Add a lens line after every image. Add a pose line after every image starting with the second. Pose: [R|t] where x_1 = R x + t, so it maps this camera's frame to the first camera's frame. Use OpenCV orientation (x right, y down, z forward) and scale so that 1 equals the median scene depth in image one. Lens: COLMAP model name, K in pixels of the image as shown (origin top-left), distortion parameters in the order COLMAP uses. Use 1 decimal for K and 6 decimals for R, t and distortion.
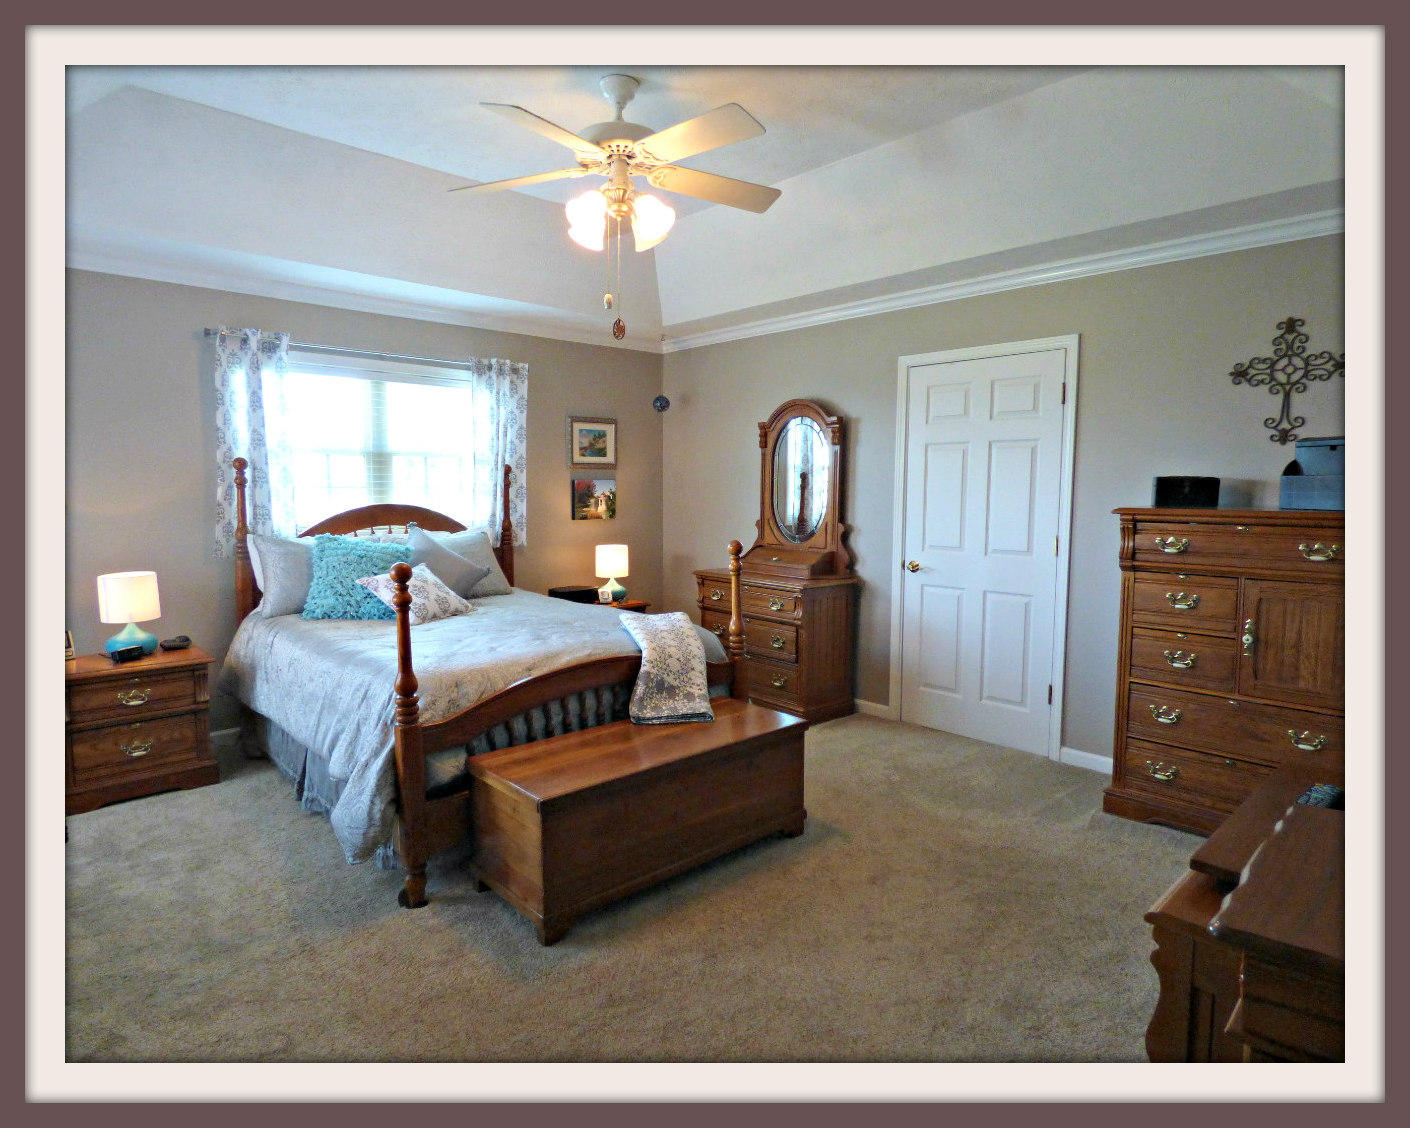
lens RADIAL K [[825.1, 0, 705.0], [0, 825.1, 564.0], [0, 0, 1]] dist [0.000697, 0.000021]
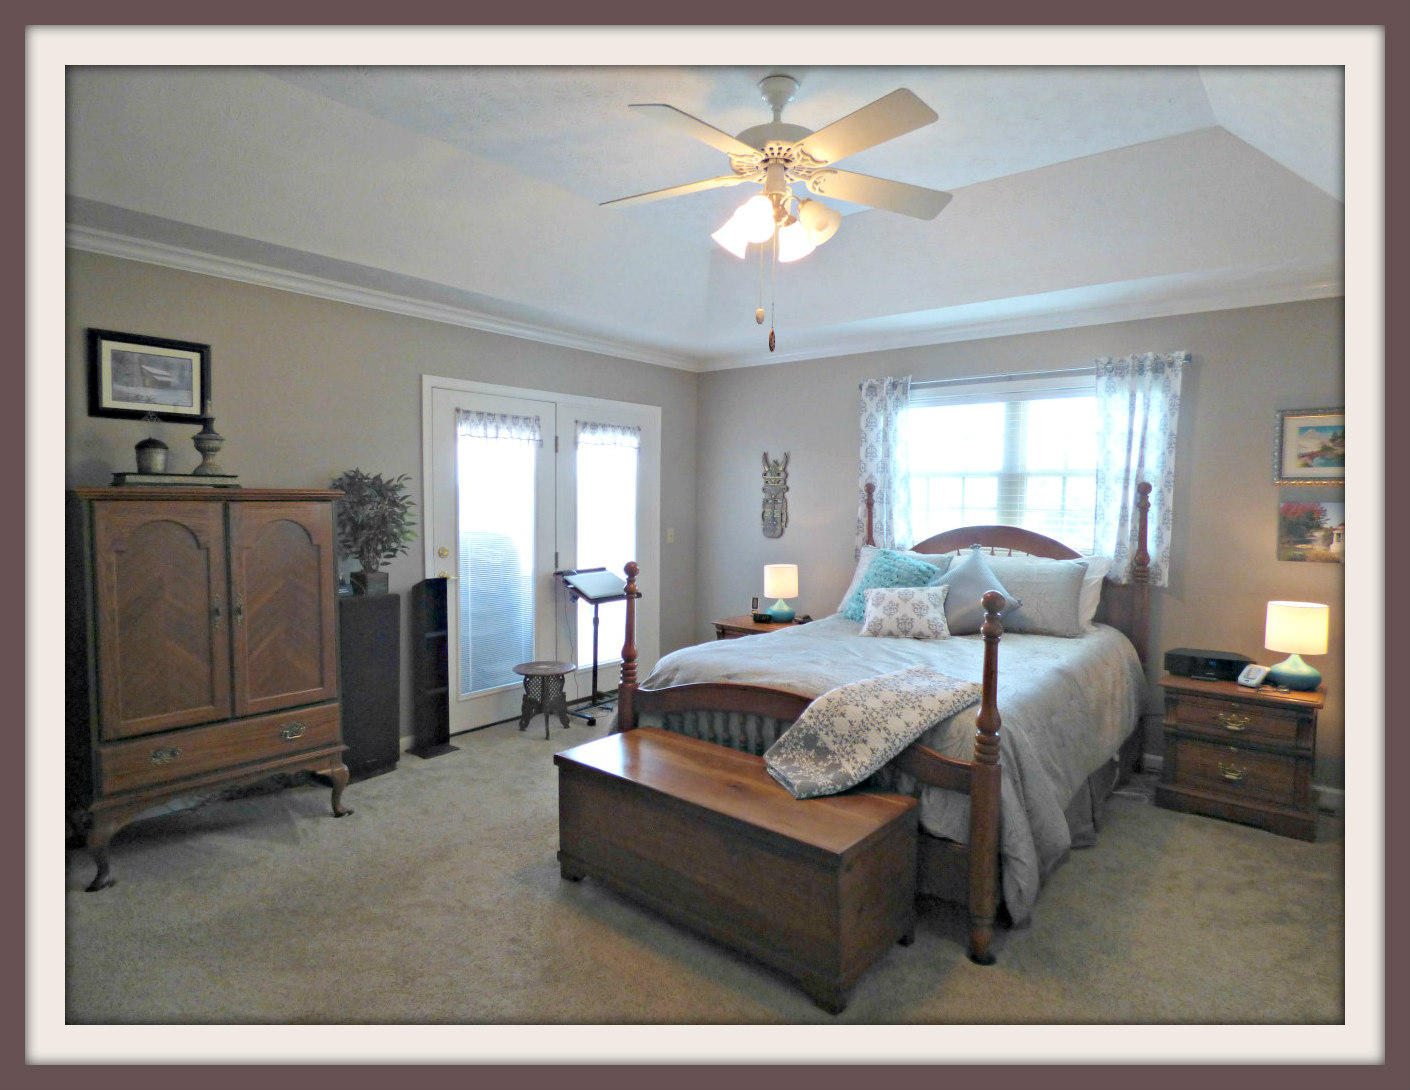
lens RADIAL K [[789.2, 0, 709.3], [0, 789.2, 542.5], [0, 0, 1]] dist [-0.000975, 0.000276]
pose [[0.121913, 0.054415, -0.991048, 0.510936], [-0.102844, 0.993814, 0.041915, -0.056193], [0.987198, 0.096813, 0.126755, 0.538240]]
